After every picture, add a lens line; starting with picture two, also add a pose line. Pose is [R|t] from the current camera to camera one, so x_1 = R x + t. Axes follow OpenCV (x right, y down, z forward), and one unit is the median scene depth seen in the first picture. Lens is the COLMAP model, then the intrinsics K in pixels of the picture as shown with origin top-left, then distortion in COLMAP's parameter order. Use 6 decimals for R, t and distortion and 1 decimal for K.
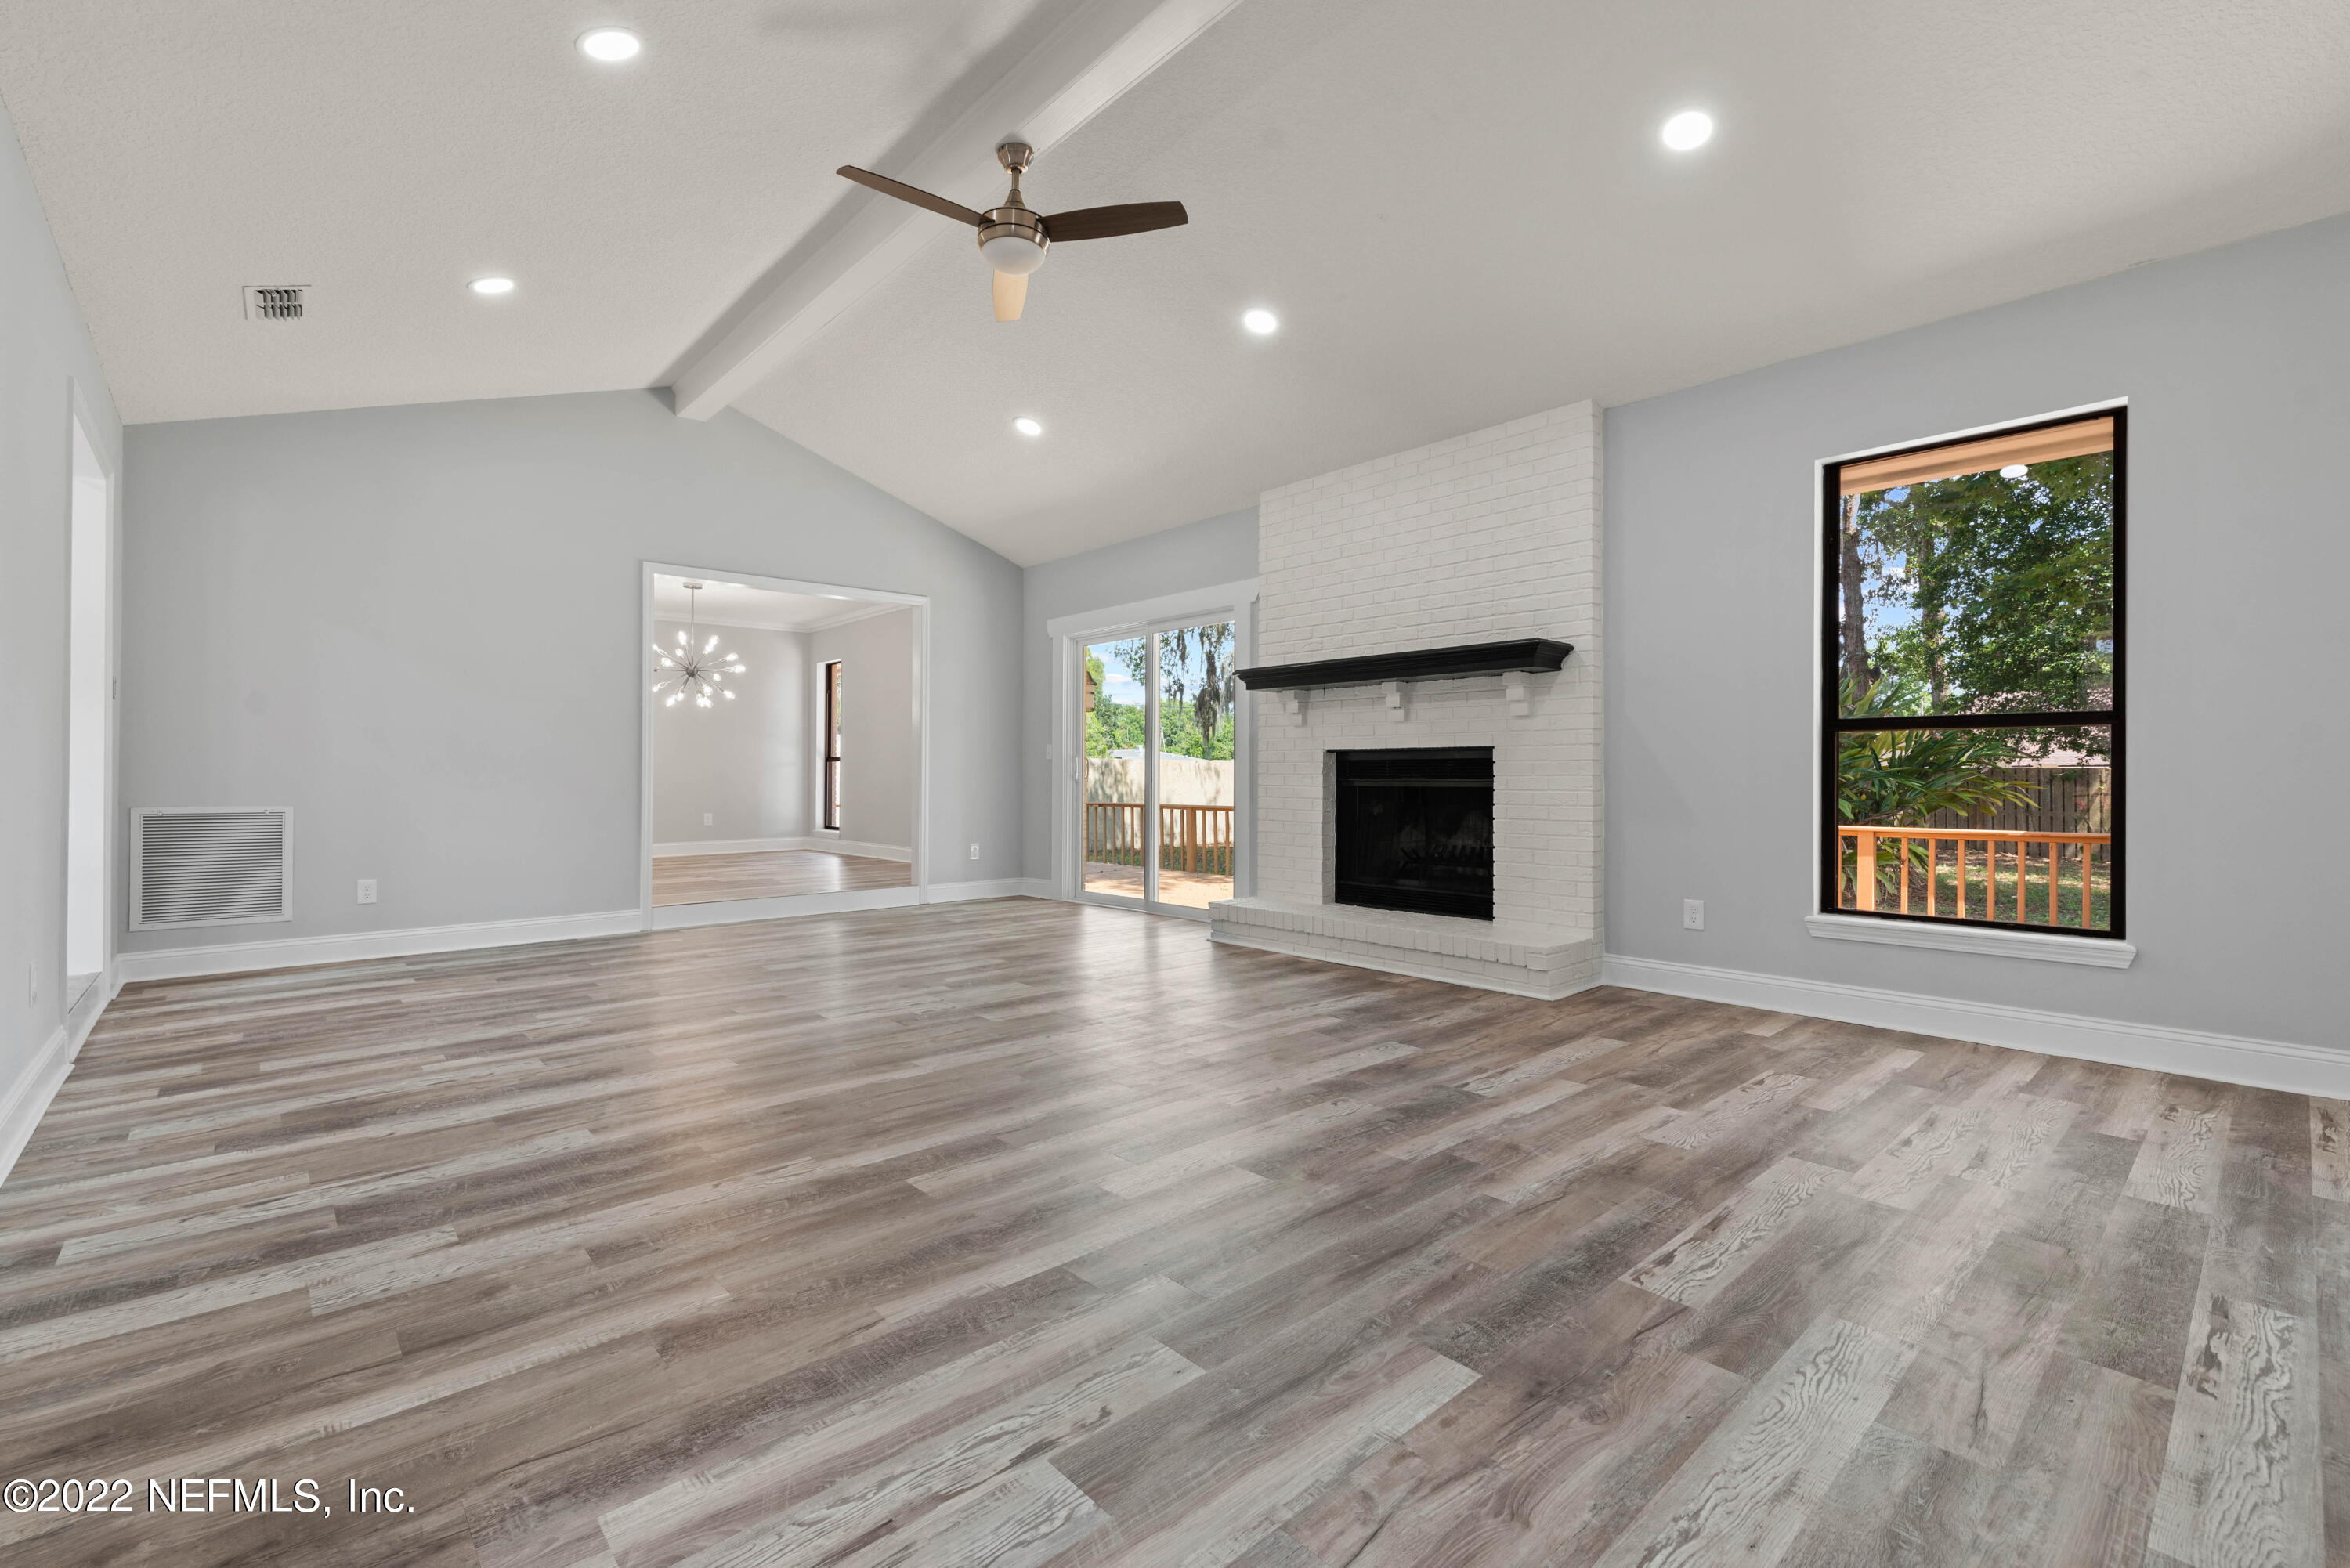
lens RADIAL K [[1013.5, 0, 1160.4], [0, 1013.5, 779.0], [0, 0, 1]] dist [-0.001790, 0.000048]
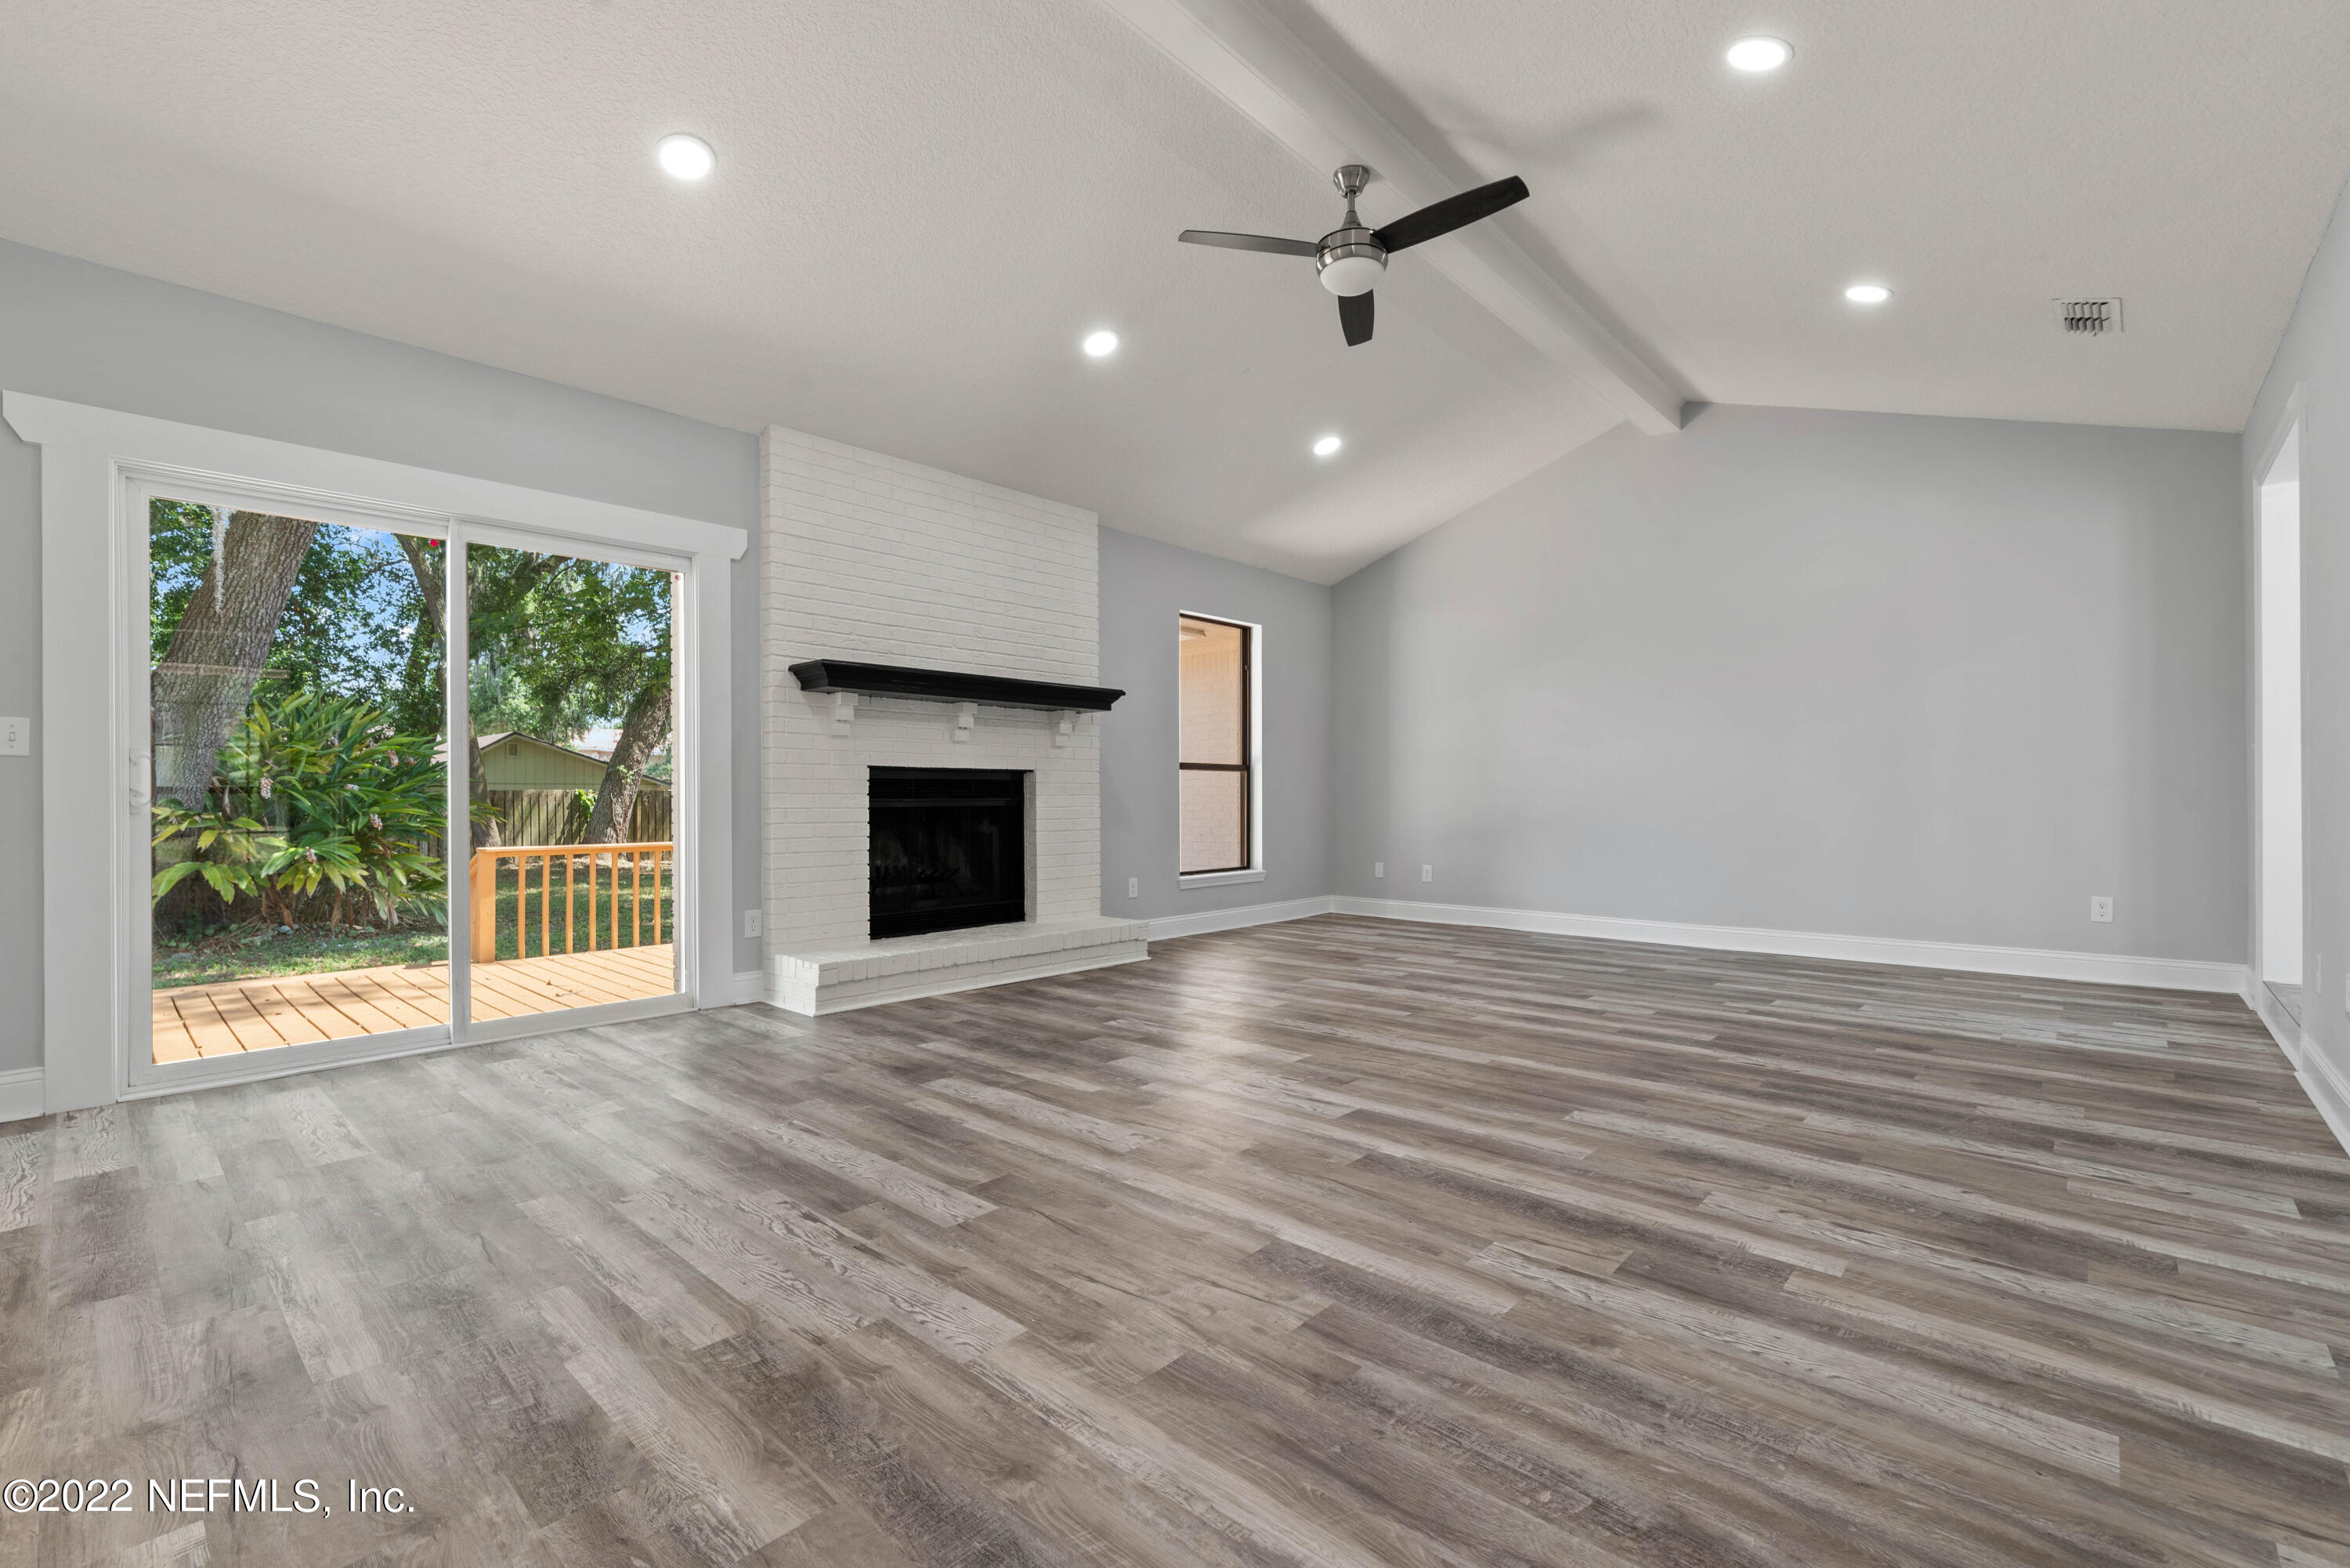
lens RADIAL K [[1013.5, 0, 1175.4], [0, 1013.5, 791.6], [0, 0, 1]] dist [-0.001790, 0.000048]
pose [[-0.096498, 0.006790, 0.995310, -1.652664], [0.006502, 0.999960, -0.006191, 0.002079], [-0.995312, 0.005874, -0.096538, 1.857020]]
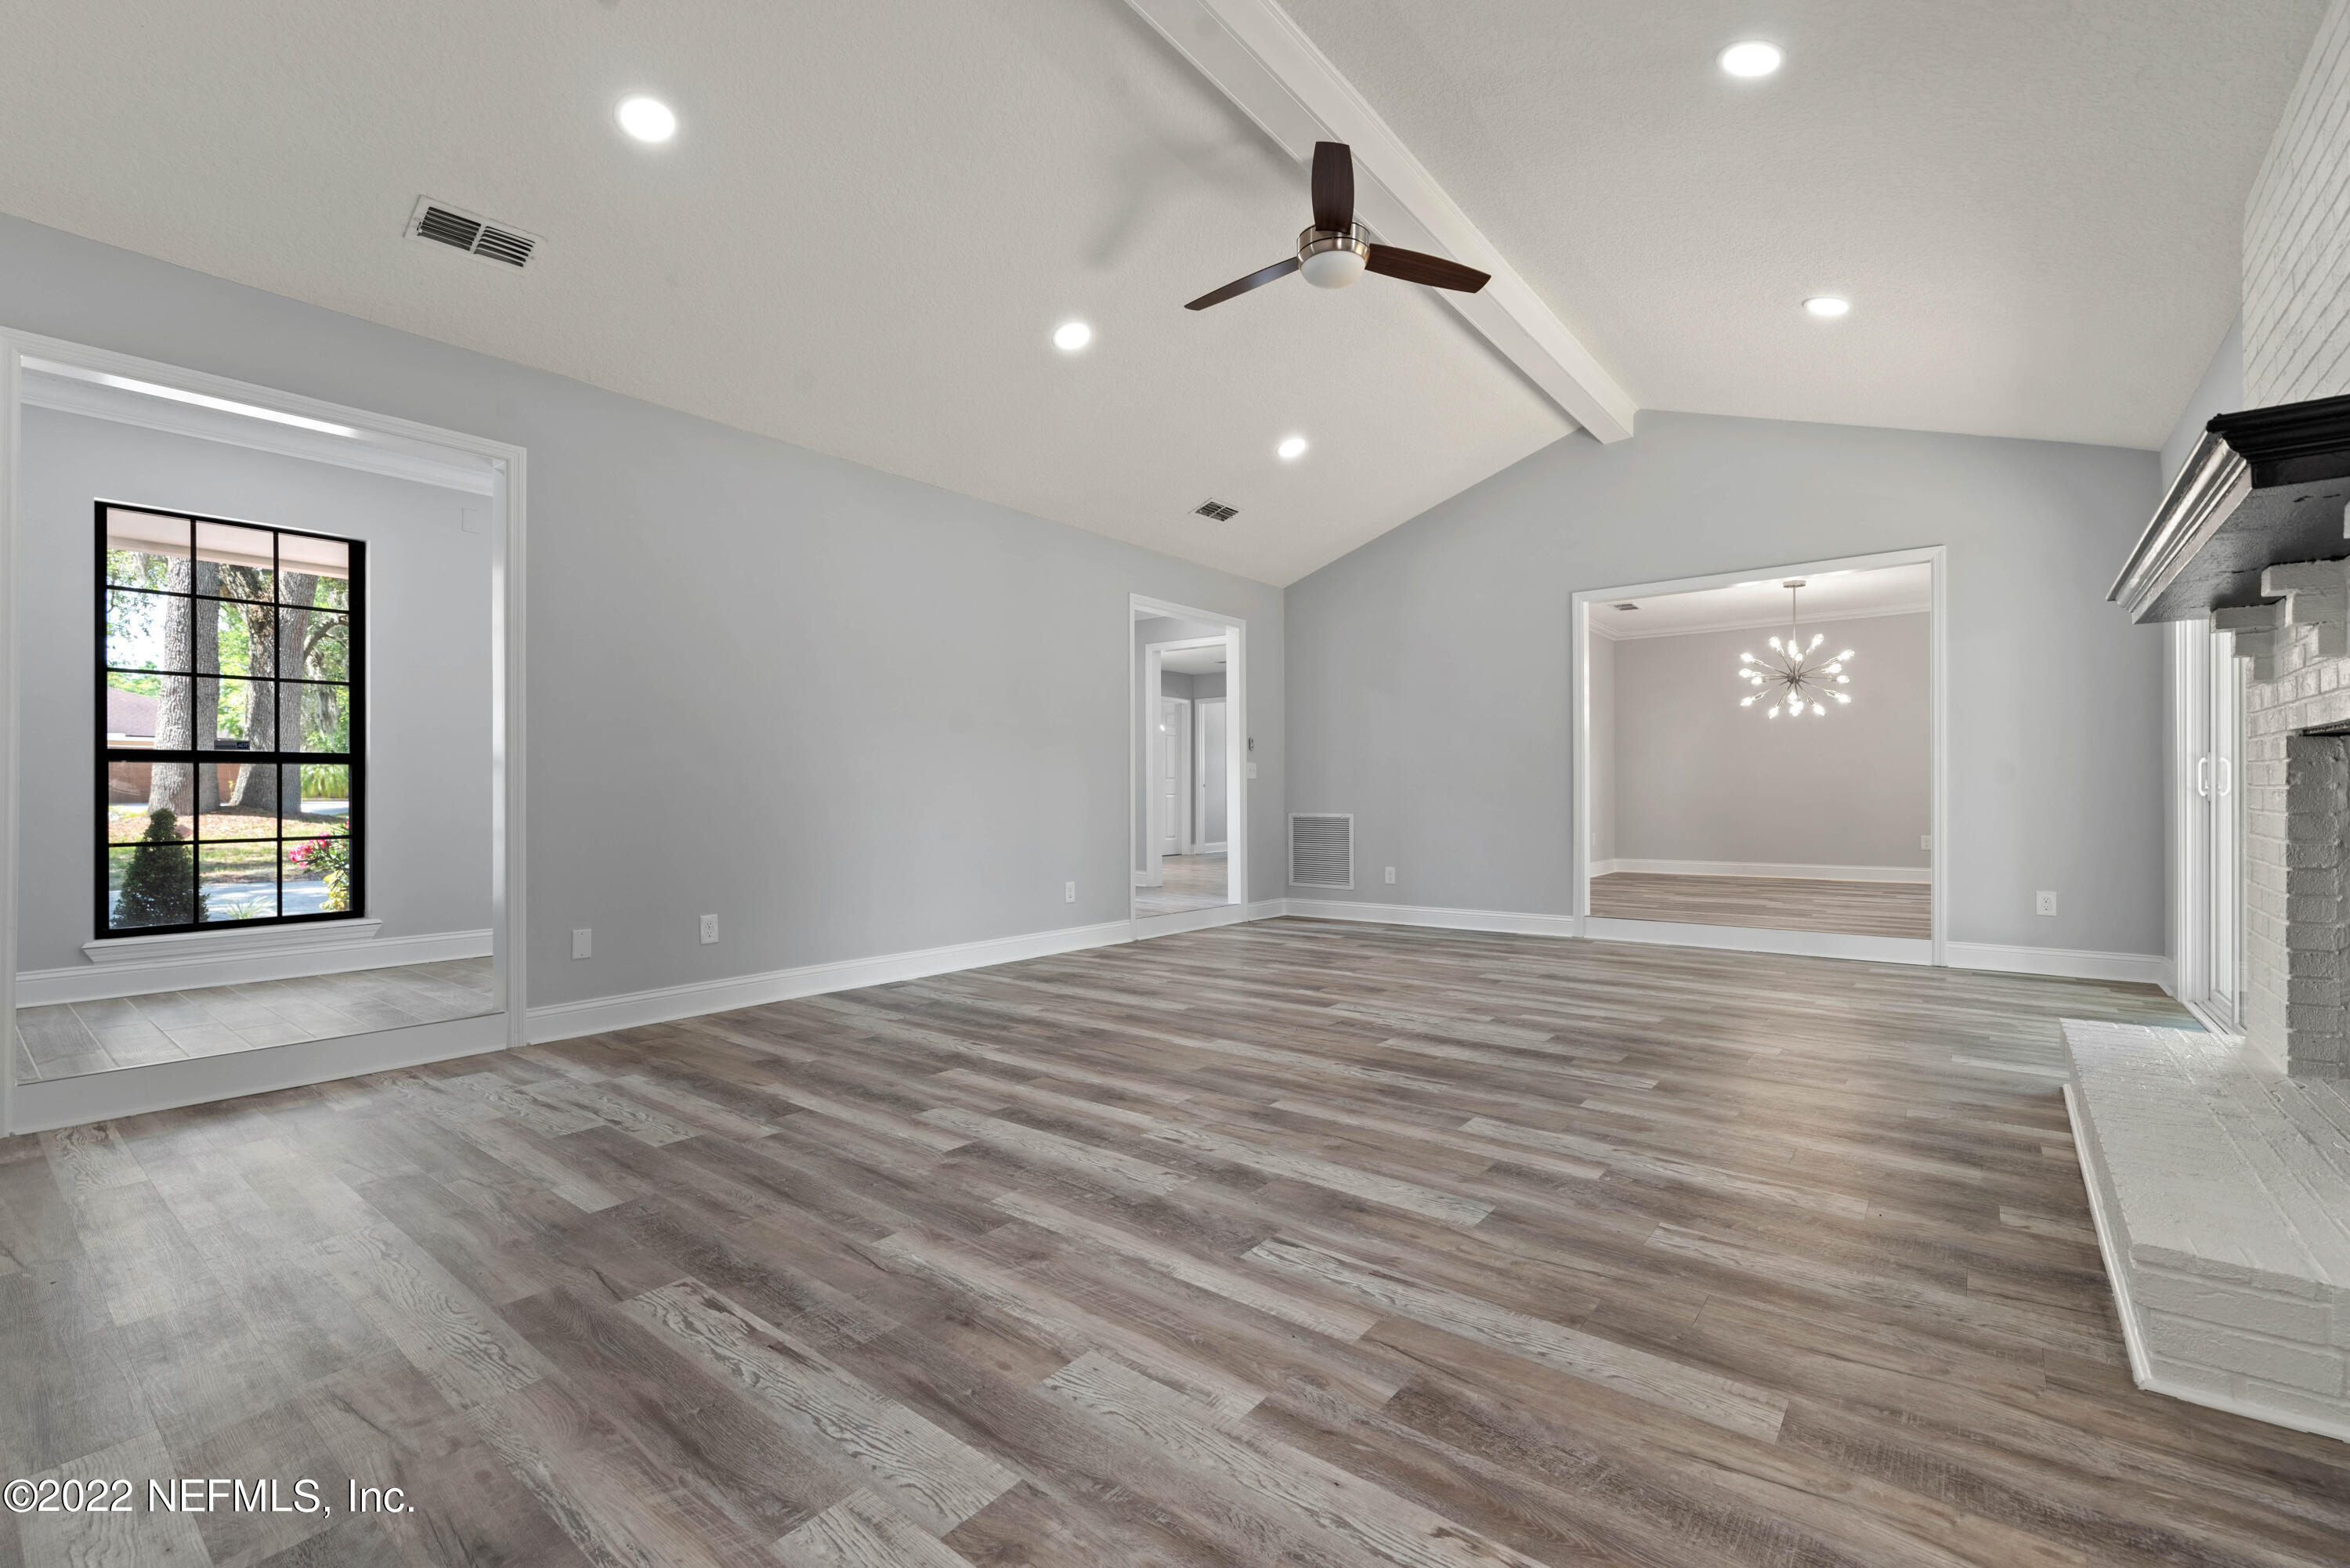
lens RADIAL K [[1013.5, 0, 1161.4], [0, 1013.5, 789.8], [0, 0, 1]] dist [-0.001790, 0.000048]
pose [[0.167216, -0.005999, -0.985902, 1.187655], [0.001353, 0.999982, -0.005856, 0.000091], [0.985919, -0.000354, 0.167222, 0.990684]]
